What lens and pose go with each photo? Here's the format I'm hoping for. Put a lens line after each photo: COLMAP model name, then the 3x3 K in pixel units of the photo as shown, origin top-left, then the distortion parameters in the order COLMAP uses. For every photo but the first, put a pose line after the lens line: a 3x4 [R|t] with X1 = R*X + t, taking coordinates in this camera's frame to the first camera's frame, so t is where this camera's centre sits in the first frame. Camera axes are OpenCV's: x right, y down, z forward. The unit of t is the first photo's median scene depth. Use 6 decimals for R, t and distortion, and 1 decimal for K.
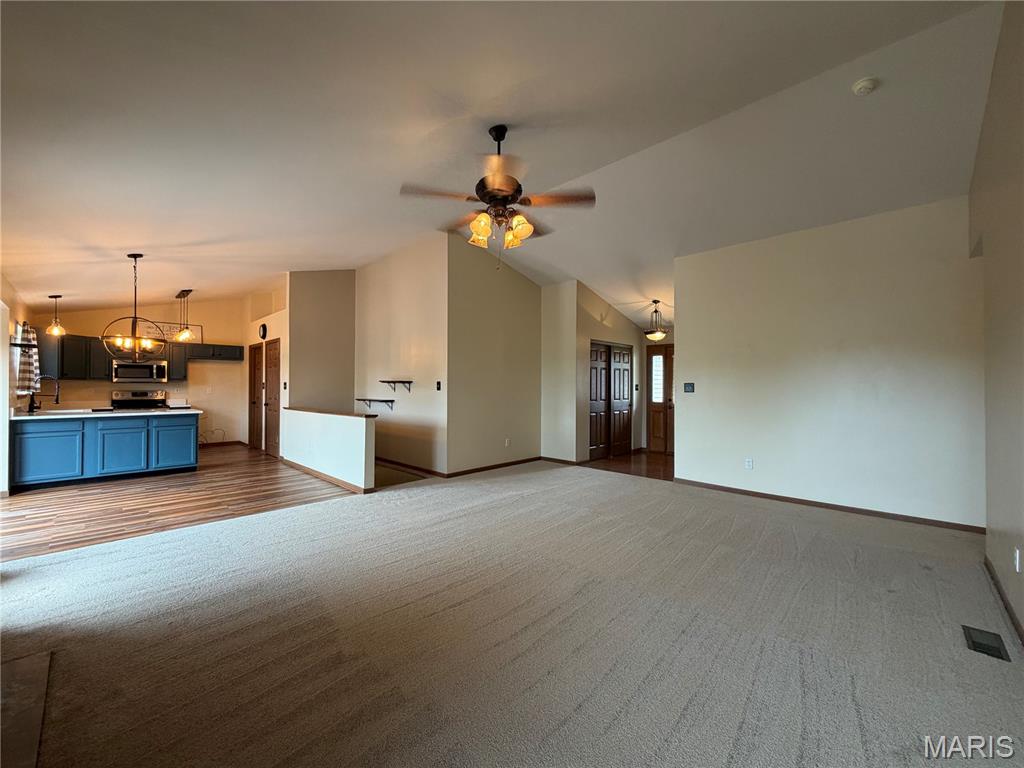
lens RADIAL K [[409.9, 0, 519.6], [0, 409.9, 386.5], [0, 0, 1]] dist [0.008886, -0.000387]
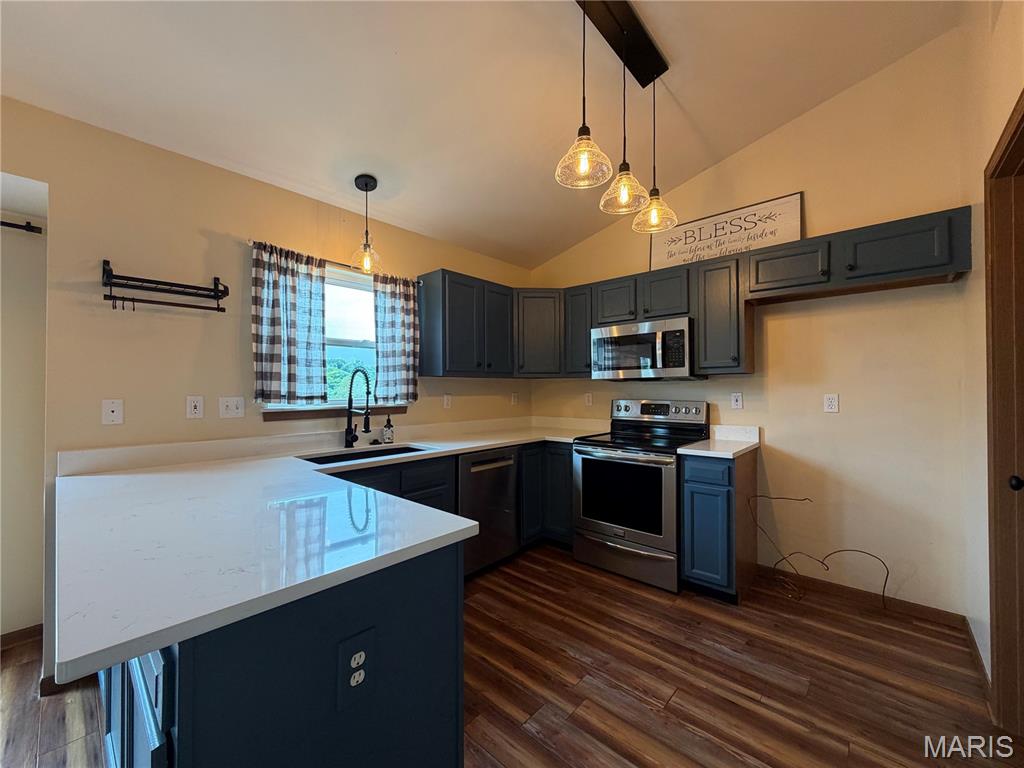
lens RADIAL K [[409.9, 0, 511.0], [0, 409.9, 383.0], [0, 0, 1]] dist [0.008886, -0.000387]
pose [[0.025672, -0.011576, -0.999603, -0.523425], [0.005351, 0.999920, -0.011443, -0.002782], [0.999656, -0.005055, 0.025732, 0.859236]]
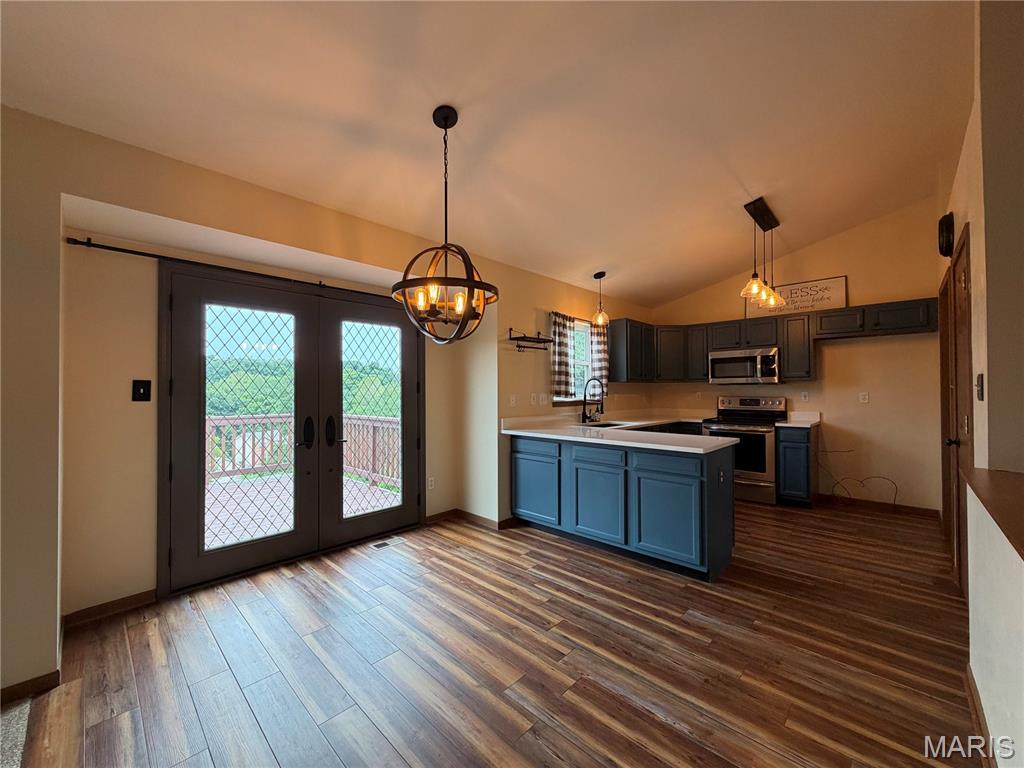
lens RADIAL K [[409.9, 0, 510.5], [0, 409.9, 384.9], [0, 0, 1]] dist [0.008886, -0.000387]
pose [[0.005831, -0.015685, -0.999860, -0.269299], [0.006902, 0.999854, -0.015644, -0.000964], [0.999959, -0.006810, 0.005939, 0.623564]]
